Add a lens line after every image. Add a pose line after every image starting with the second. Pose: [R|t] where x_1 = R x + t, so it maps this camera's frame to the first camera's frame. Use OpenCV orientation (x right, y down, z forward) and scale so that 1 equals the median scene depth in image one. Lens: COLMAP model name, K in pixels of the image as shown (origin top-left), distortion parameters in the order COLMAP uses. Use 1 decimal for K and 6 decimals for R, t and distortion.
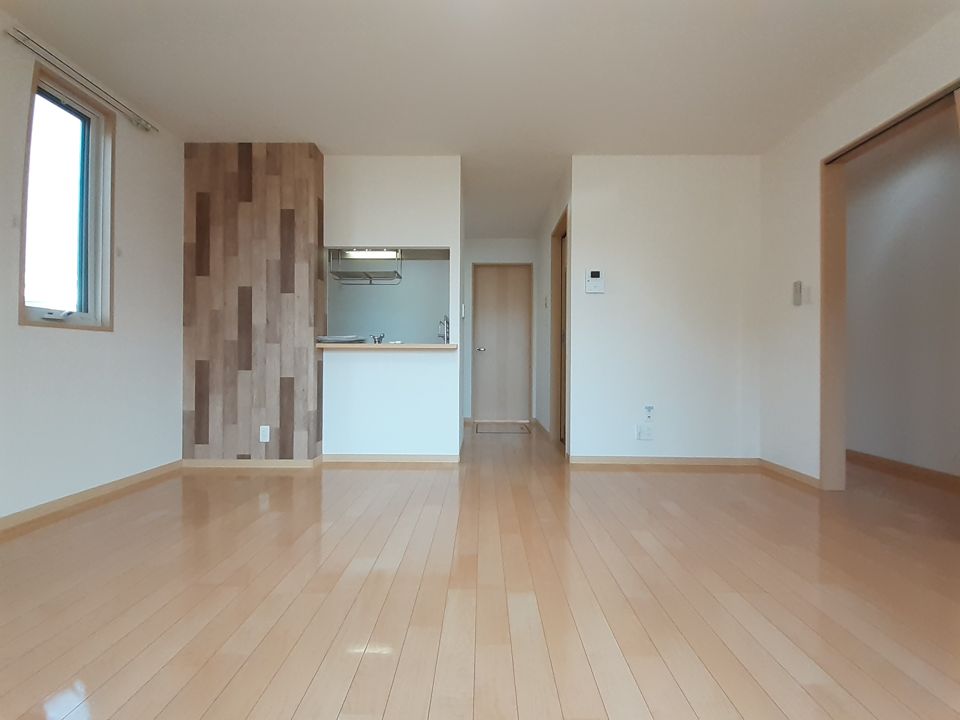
lens RADIAL K [[384.0, 0, 480.0], [0, 384.0, 360.0], [0, 0, 1]] dist [0.026227, -0.017521]
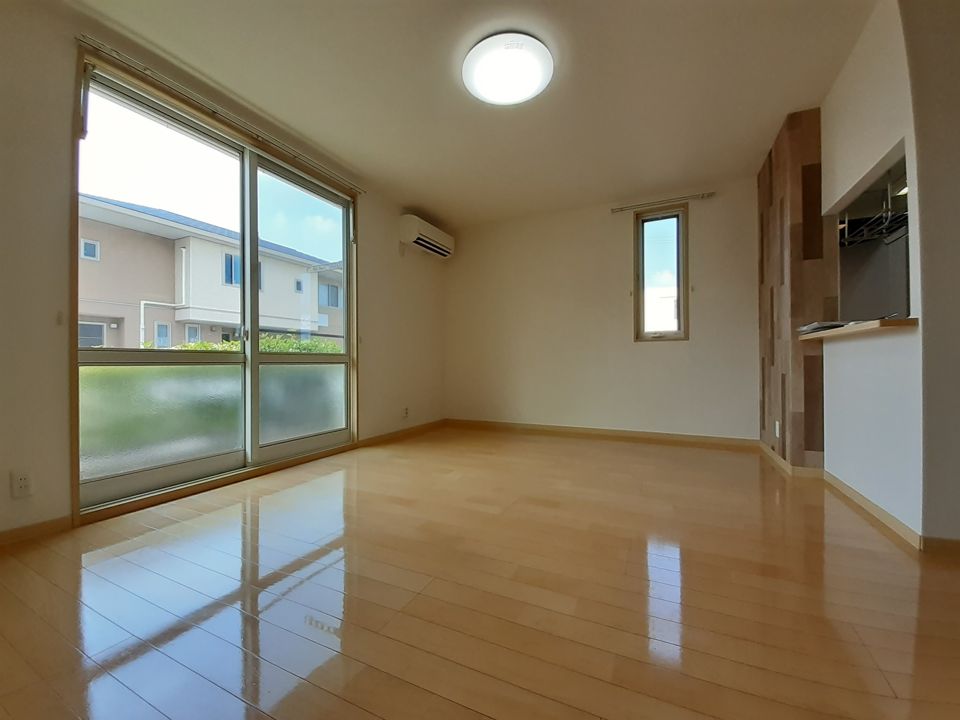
lens RADIAL K [[384.0, 0, 480.0], [0, 384.0, 360.0], [0, 0, 1]] dist [0.026227, -0.017521]
pose [[-0.424994, -0.012247, -0.905114, 0.838024], [0.003869, 0.999875, -0.015346, 0.029360], [0.905188, -0.010024, -0.424893, 0.883538]]
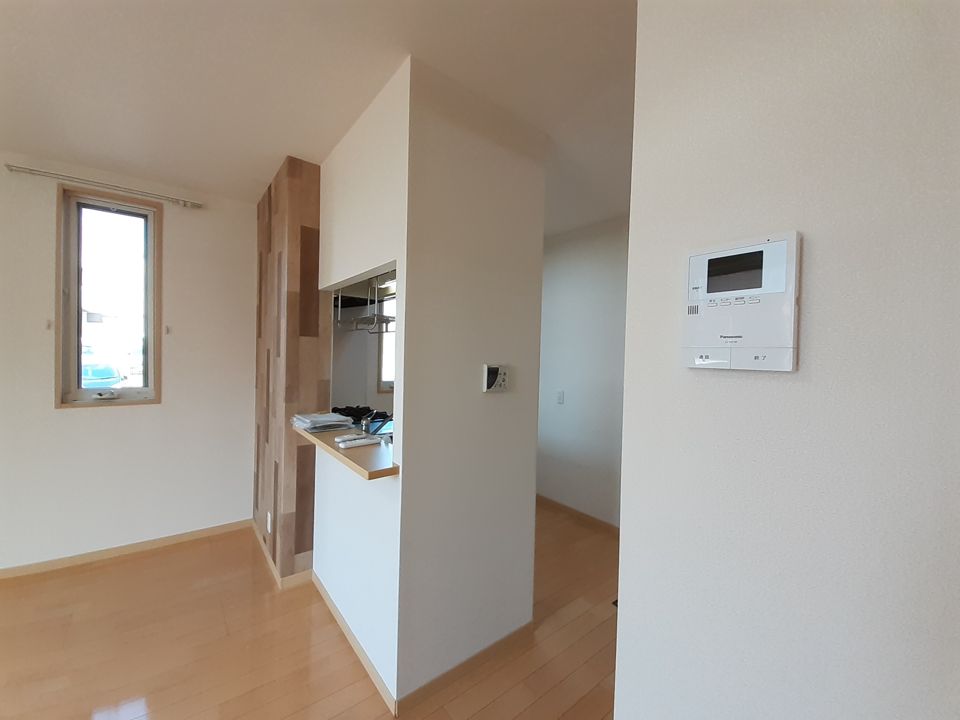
lens RADIAL K [[384.0, 0, 480.0], [0, 384.0, 360.0], [0, 0, 1]] dist [0.026227, -0.017521]
pose [[0.628967, 0.024408, -0.777049, 0.475246], [-0.018638, 0.999693, 0.016315, -0.227558], [0.777209, 0.004221, 0.629229, 0.996339]]
